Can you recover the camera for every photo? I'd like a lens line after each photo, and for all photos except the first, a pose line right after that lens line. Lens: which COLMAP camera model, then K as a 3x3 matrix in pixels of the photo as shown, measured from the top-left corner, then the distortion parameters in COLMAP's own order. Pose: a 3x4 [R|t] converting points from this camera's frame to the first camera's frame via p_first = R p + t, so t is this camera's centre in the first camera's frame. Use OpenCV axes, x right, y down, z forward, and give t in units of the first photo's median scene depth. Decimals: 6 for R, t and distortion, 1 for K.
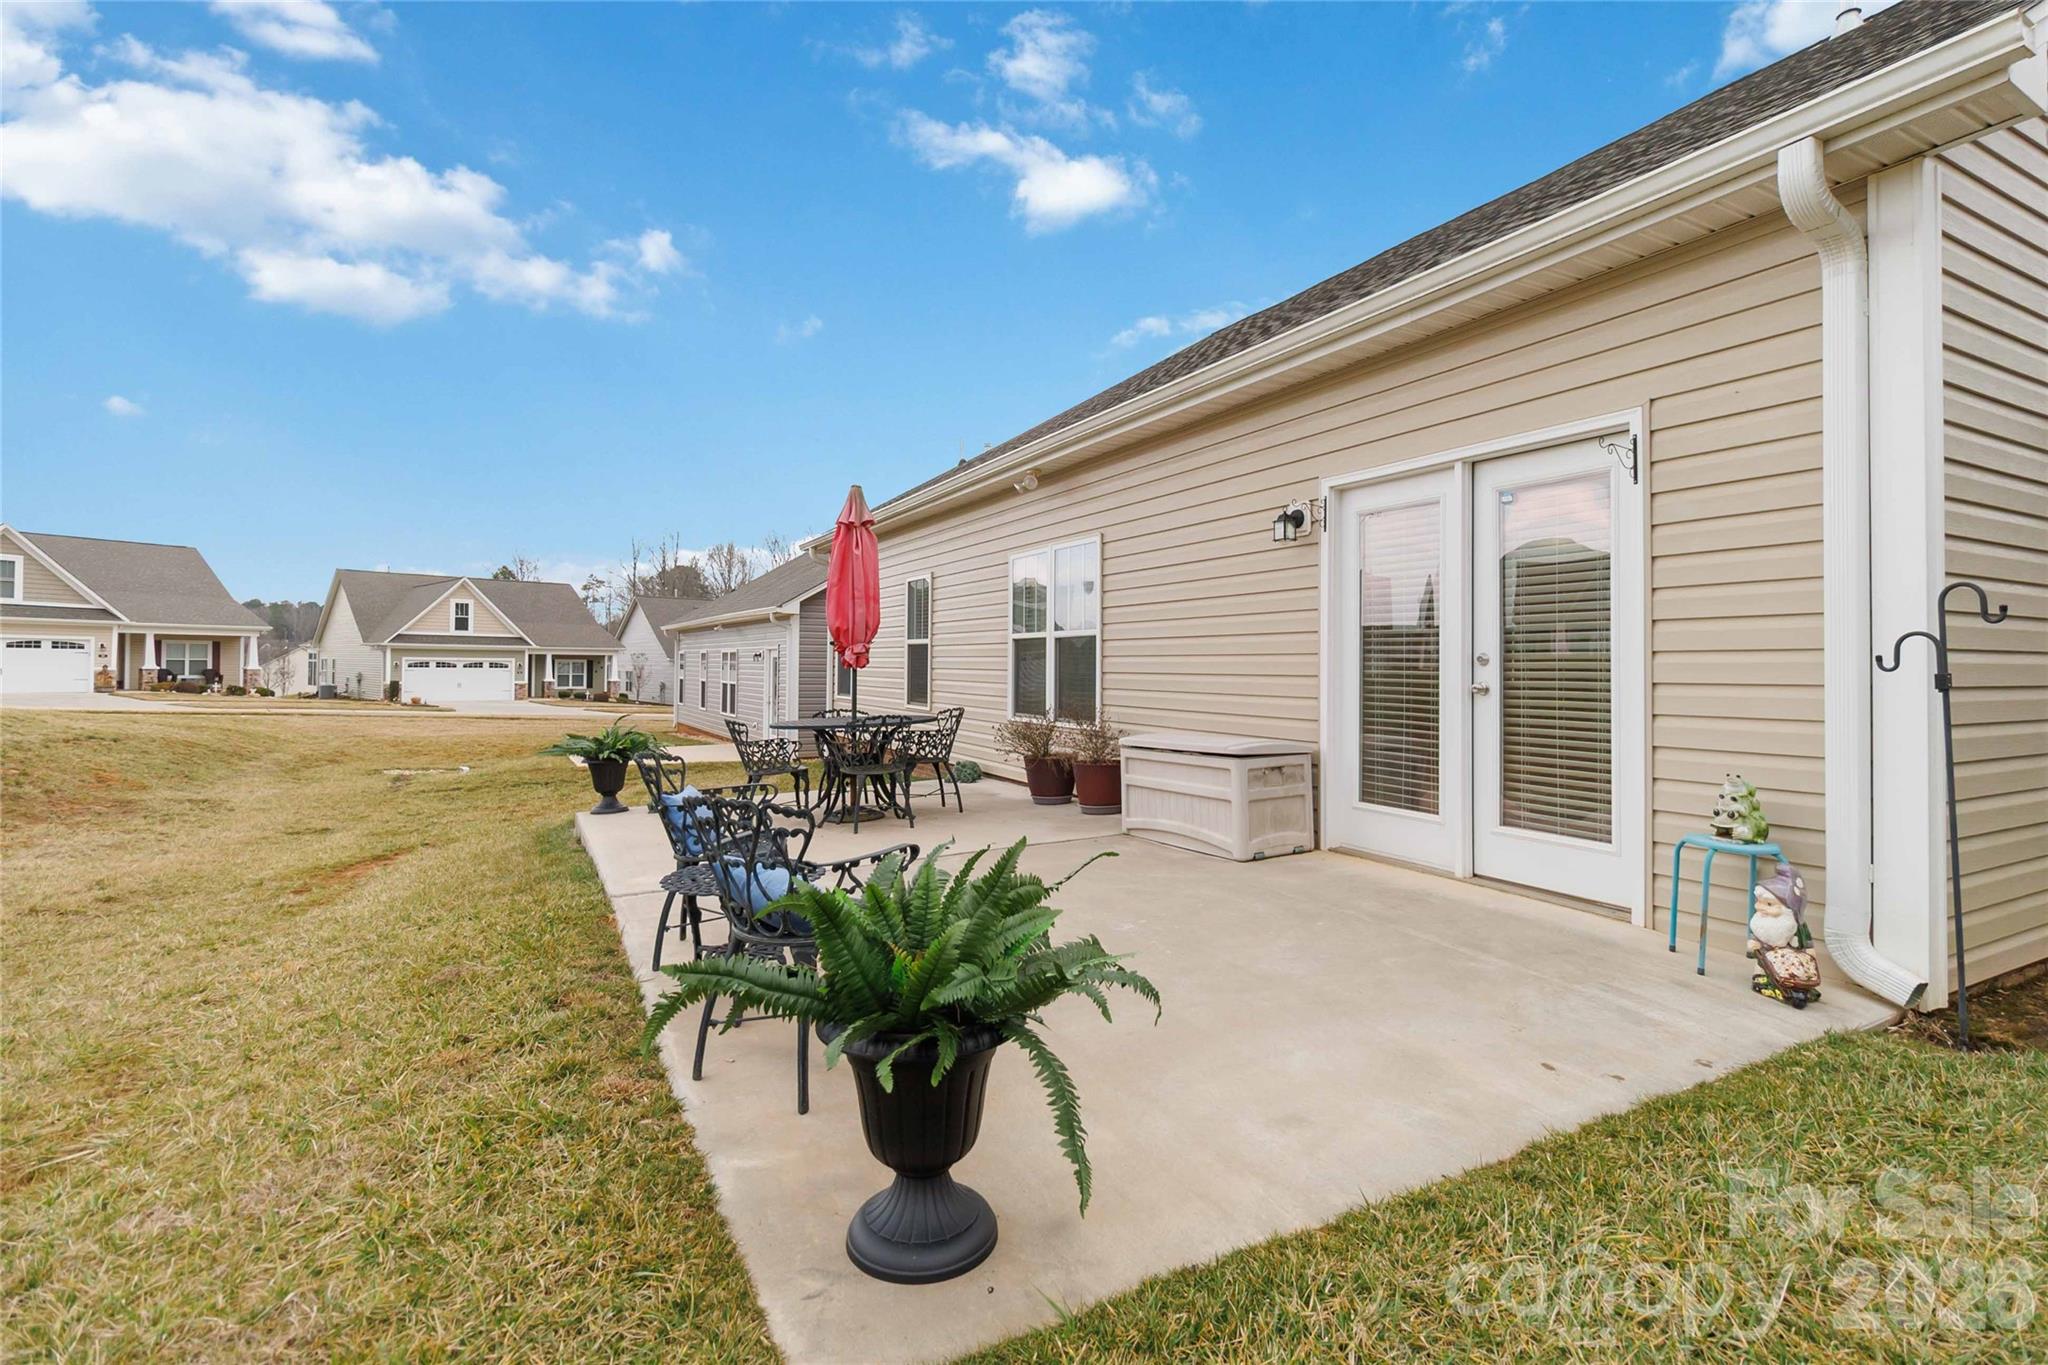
lens RADIAL K [[940.1, 0, 1035.1], [0, 940.1, 657.9], [0, 0, 1]] dist [0.000027, 0.000710]
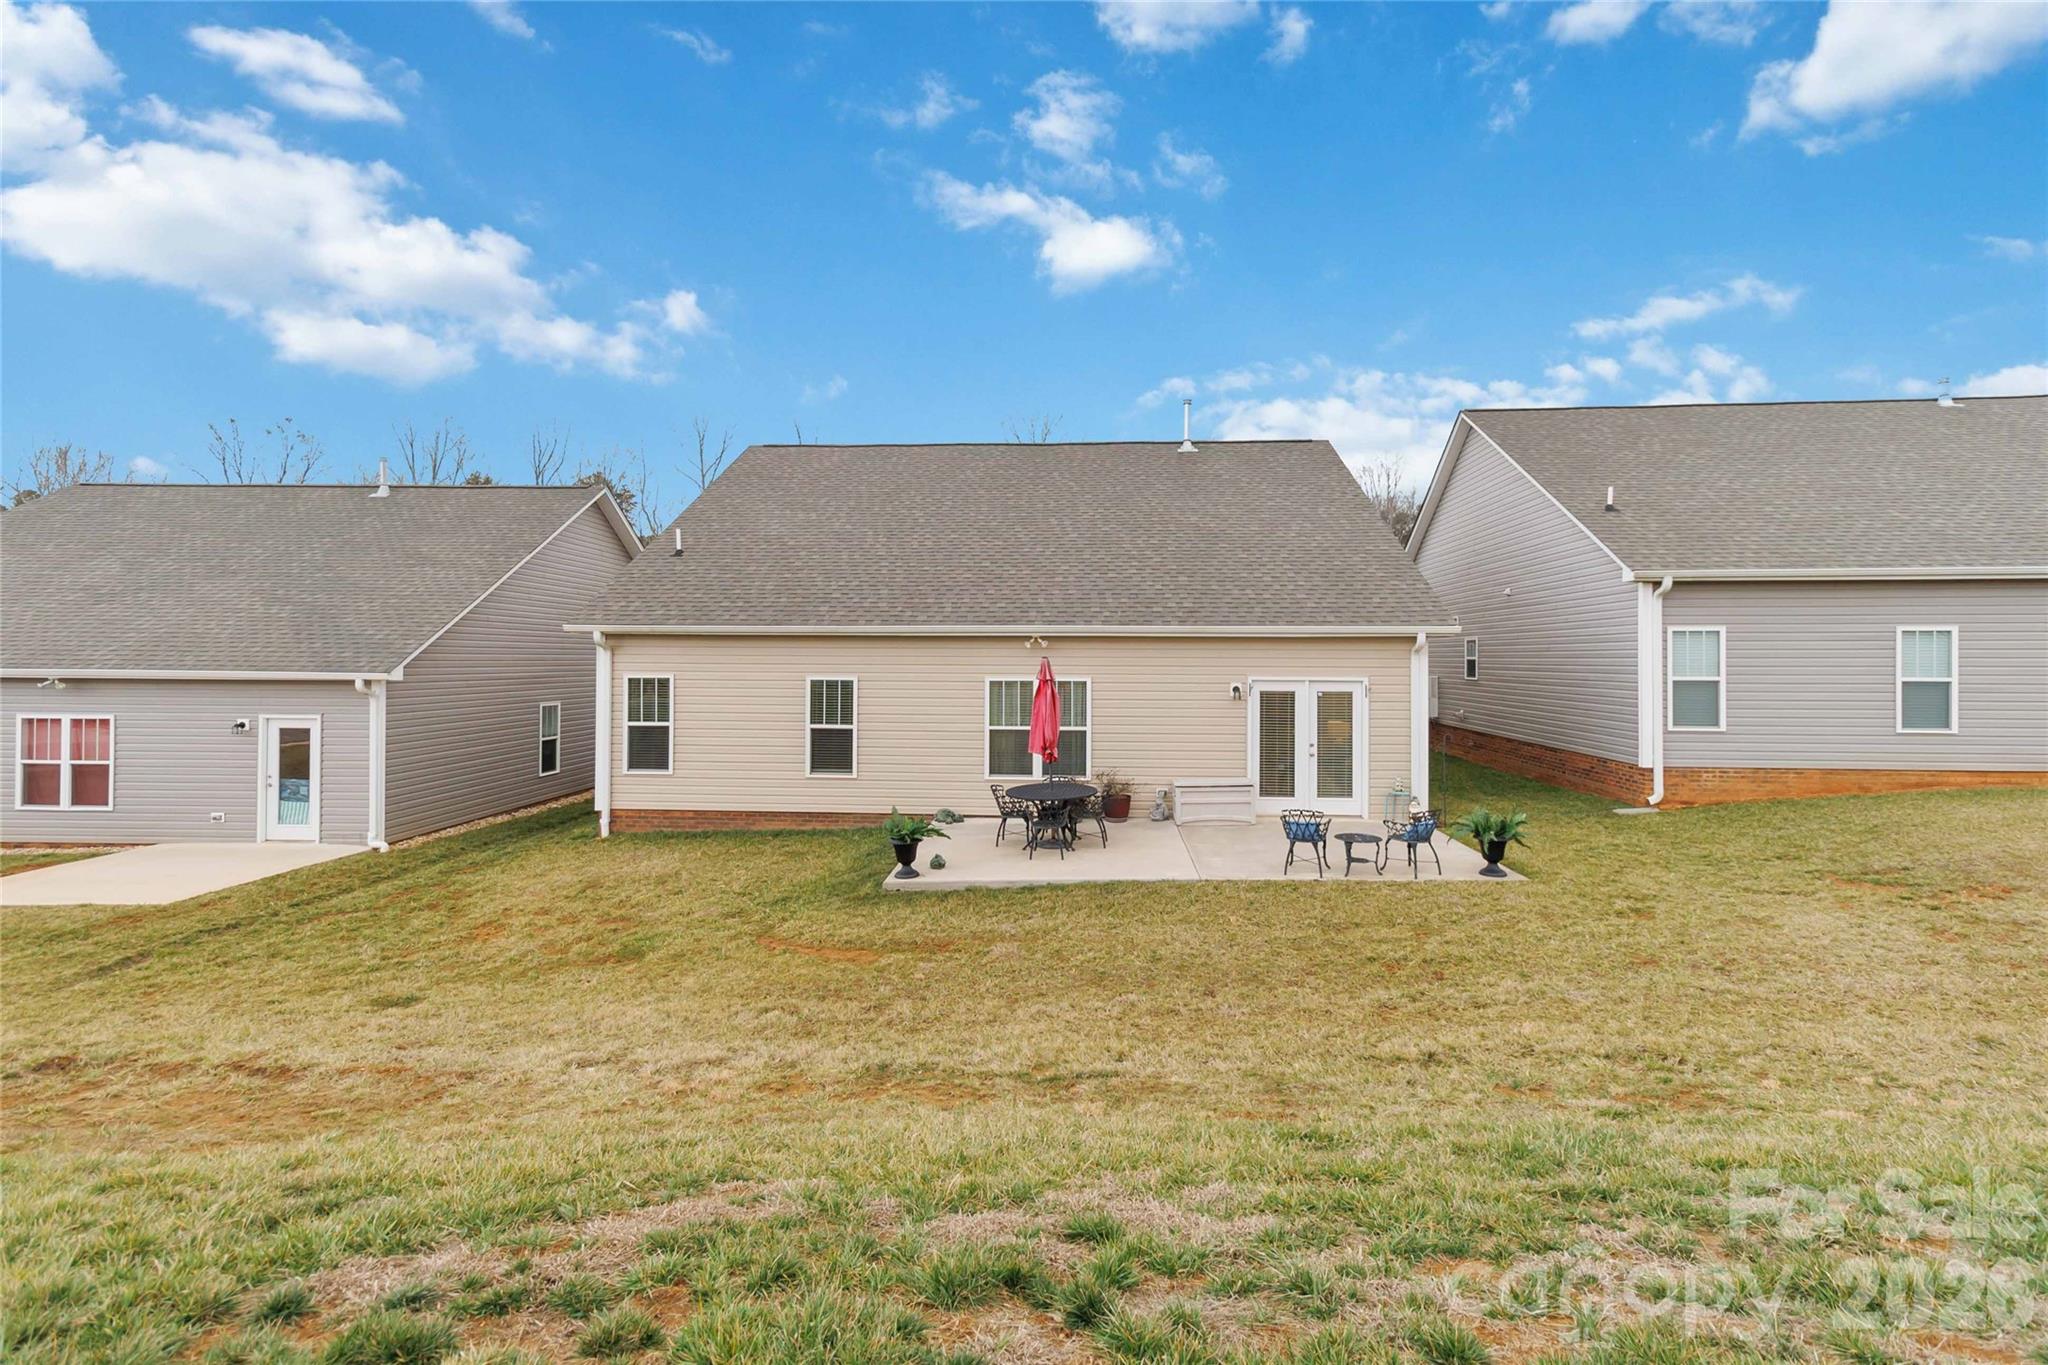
lens RADIAL K [[940.1, 0, 1037.2], [0, 940.1, 650.7], [0, 0, 1]] dist [0.000027, 0.000710]
pose [[0.528173, -0.002376, 0.849134, -1.569831], [-0.006482, 0.999956, 0.006830, -0.193587], [-0.849112, -0.009112, 0.528134, 0.082596]]
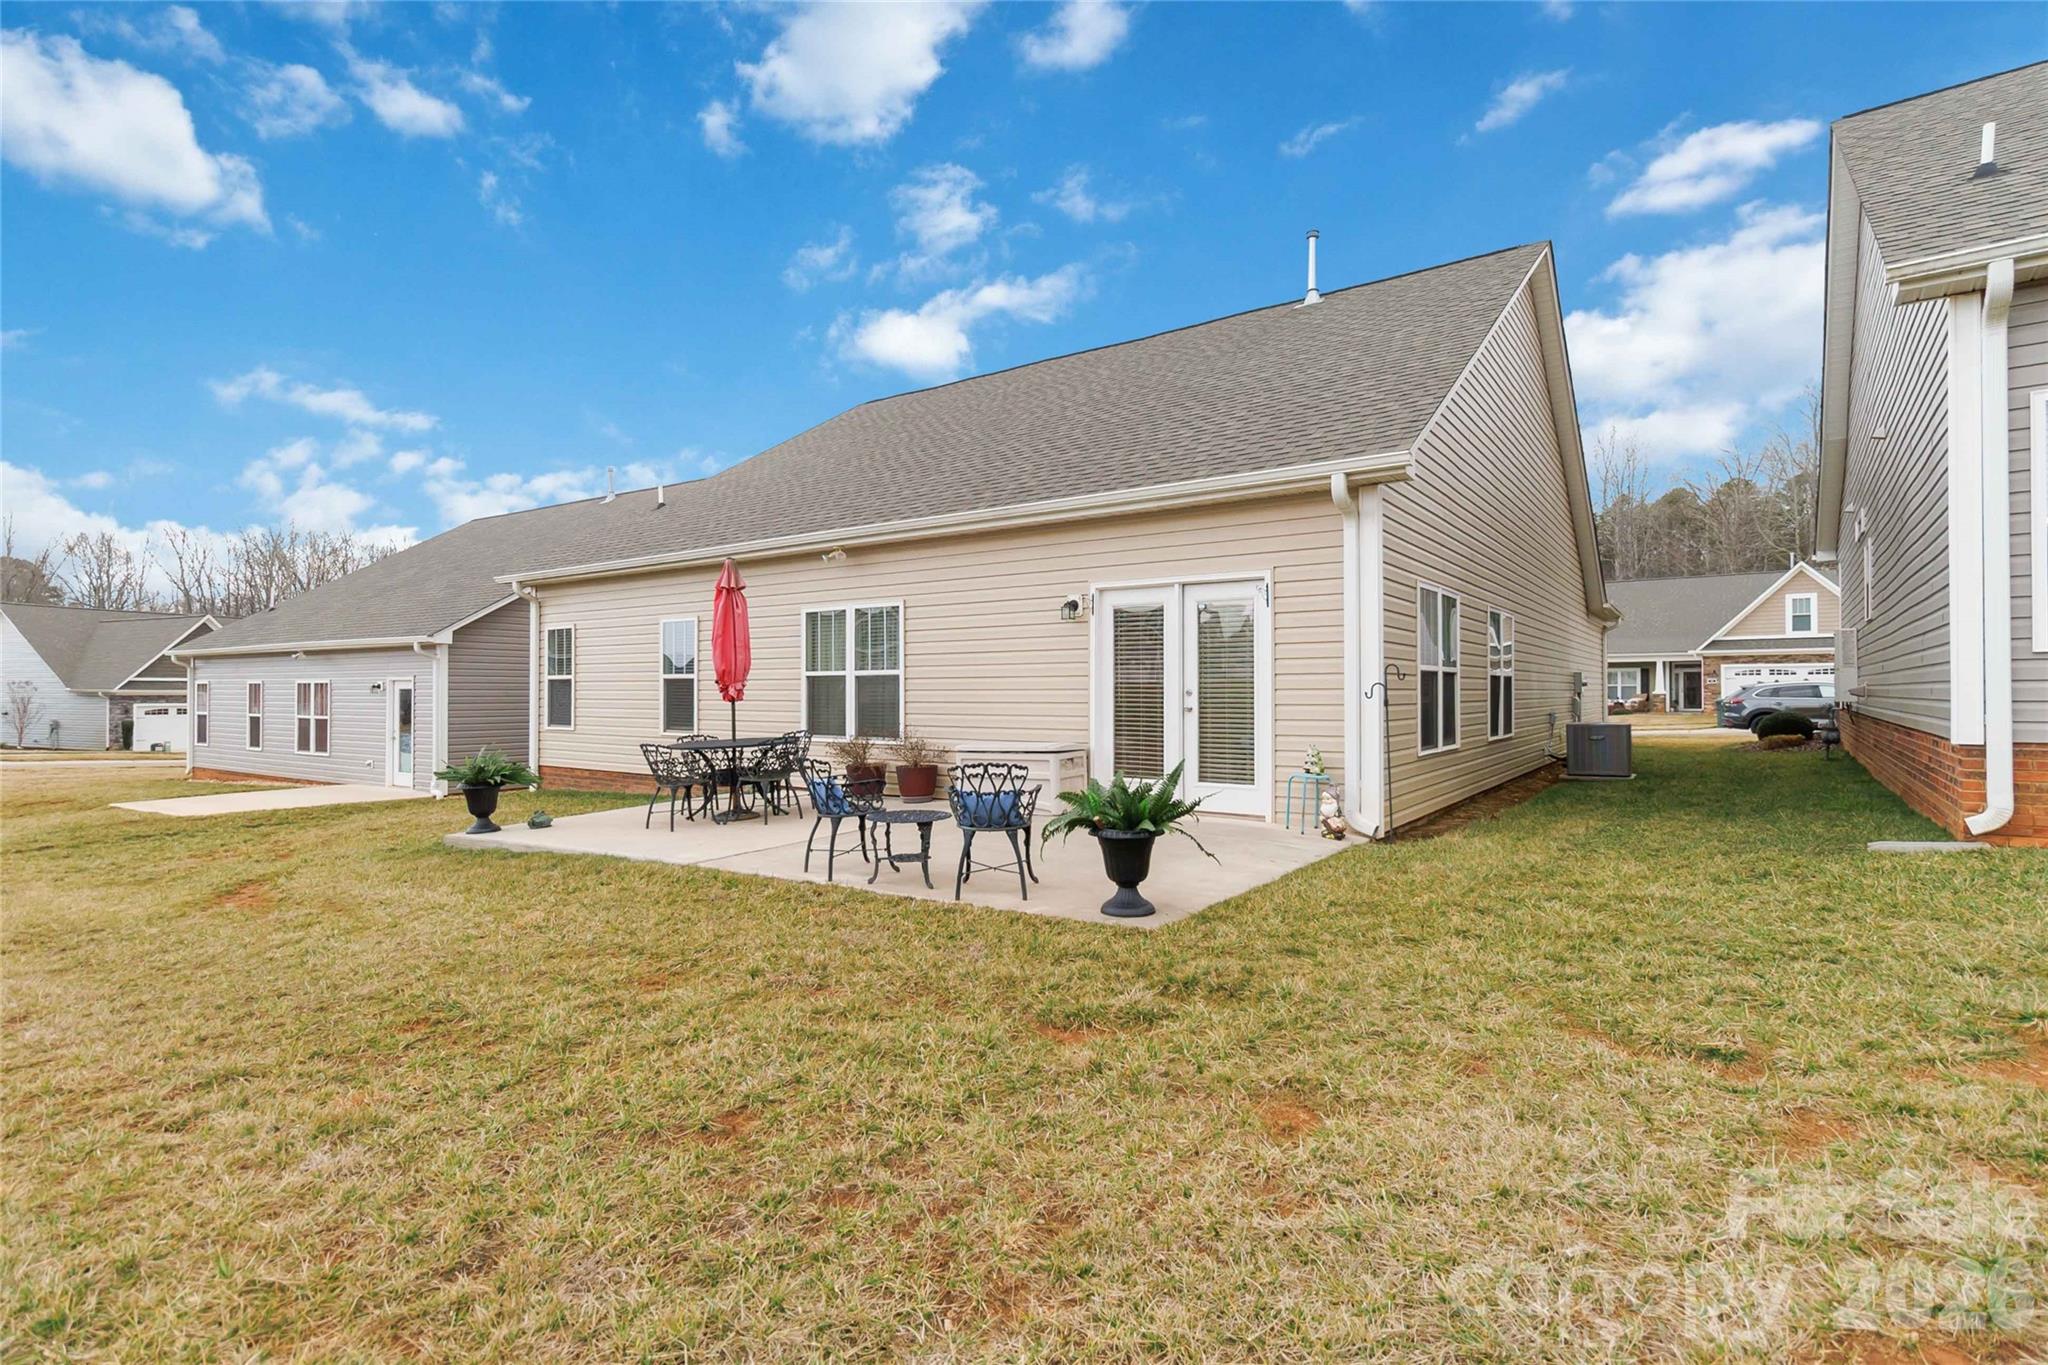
lens RADIAL K [[980.2, 0, 1026.0], [0, 980.2, 694.2], [0, 0, 1]] dist [0.007585, 0.000013]
pose [[0.896823, -0.008379, 0.442310, -0.390747], [0.003792, 0.999929, 0.011254, -0.010927], [-0.442373, -0.008415, 0.896792, -0.342811]]
